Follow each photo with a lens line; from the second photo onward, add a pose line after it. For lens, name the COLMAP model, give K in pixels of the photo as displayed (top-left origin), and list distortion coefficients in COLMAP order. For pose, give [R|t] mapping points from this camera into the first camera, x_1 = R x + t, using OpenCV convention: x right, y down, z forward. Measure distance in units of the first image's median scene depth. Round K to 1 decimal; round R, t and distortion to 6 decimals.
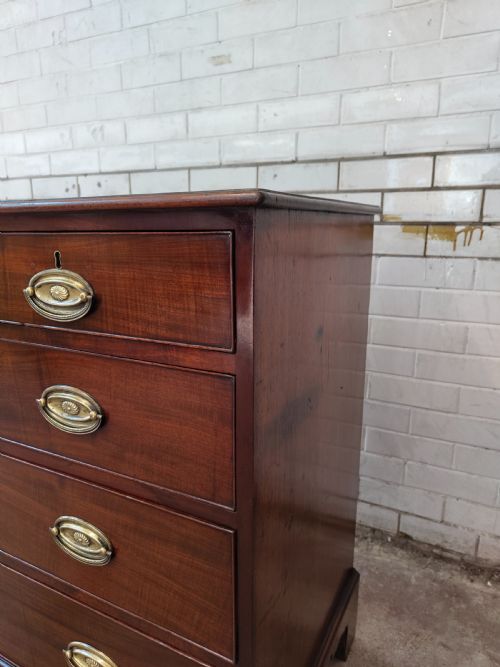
lens RADIAL K [[466.0, 0, 246.2], [0, 466.0, 342.1], [0, 0, 1]] dist [0.001138, 0.002771]
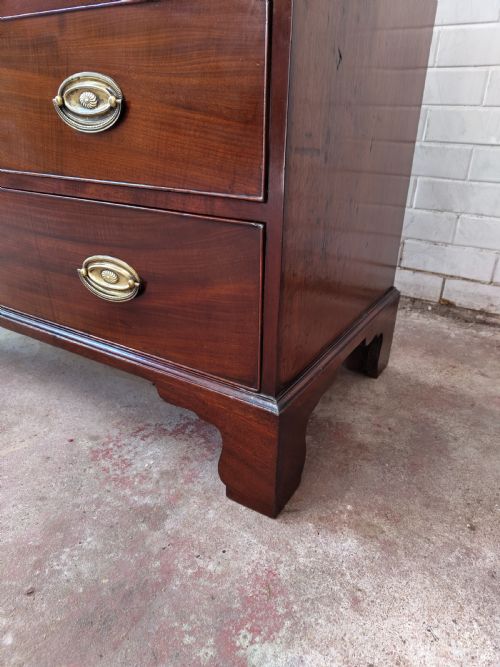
lens RADIAL K [[466.0, 0, 256.7], [0, 466.0, 344.5], [0, 0, 1]] dist [0.001138, 0.002771]
pose [[0.997484, 0.046241, -0.053729, 0.010719], [-0.034219, 0.977885, 0.206326, 0.325909], [0.062082, -0.203969, 0.977007, 0.040069]]
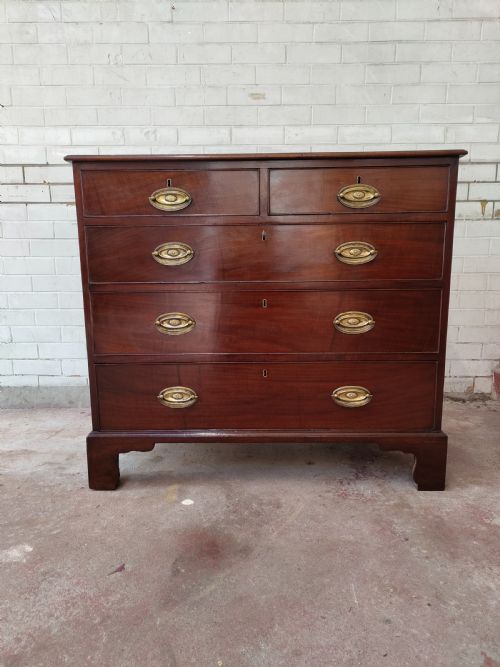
lens RADIAL K [[466.0, 0, 256.0], [0, 466.0, 338.8], [0, 0, 1]] dist [0.001138, 0.002771]
pose [[0.897307, -0.083106, 0.433514, -0.793116], [0.113515, 0.992531, -0.044687, 0.261367], [-0.426562, 0.089308, 0.900038, -0.316892]]
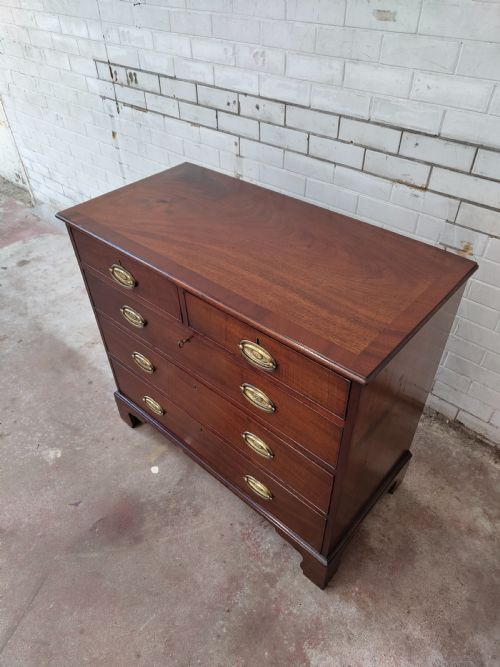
lens RADIAL K [[466.0, 0, 250.4], [0, 466.0, 347.1], [0, 0, 1]] dist [0.001138, 0.002771]
pose [[0.967106, 0.155944, -0.200964, -0.022511], [-0.041765, 0.876665, 0.479285, -0.445300], [0.250920, -0.455127, 0.854341, -0.262319]]
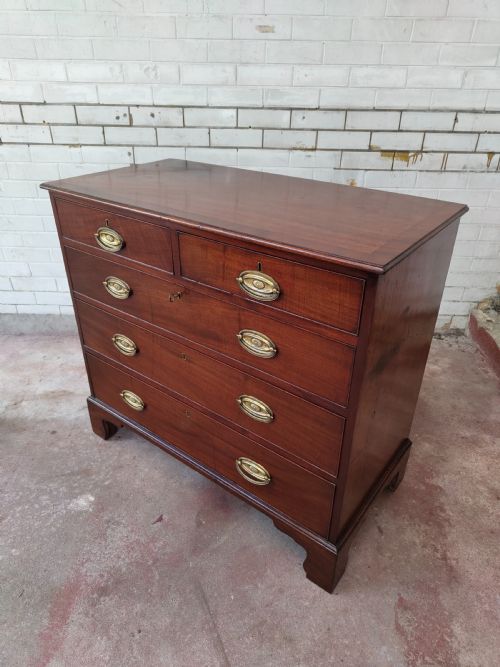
lens RADIAL K [[466.0, 0, 247.9], [0, 466.0, 340.0], [0, 0, 1]] dist [0.001138, 0.002771]
pose [[0.902773, -0.210247, 0.375230, -0.828761], [0.092798, 0.947051, 0.307382, -0.150467], [-0.419988, -0.242676, 0.874482, -0.441103]]
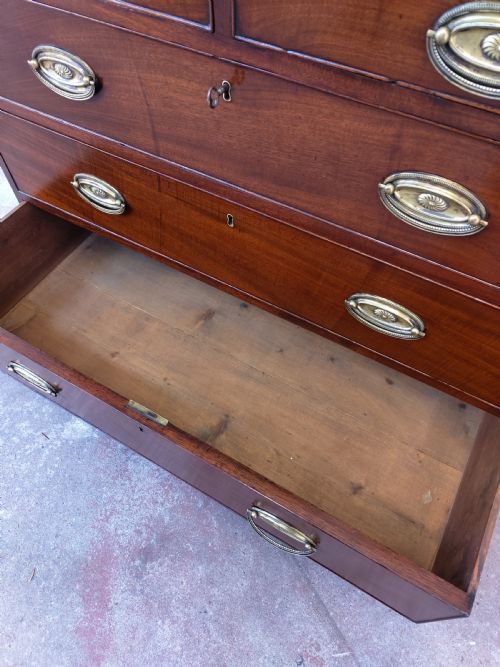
lens RADIAL K [[466.0, 0, 253.6], [0, 466.0, 347.2], [0, 0, 1]] dist [0.001138, 0.002771]
pose [[0.835513, -0.451338, 0.313387, -0.790302], [0.114674, 0.701015, 0.703866, -0.086594], [-0.537370, -0.552152, 0.637465, 0.044814]]
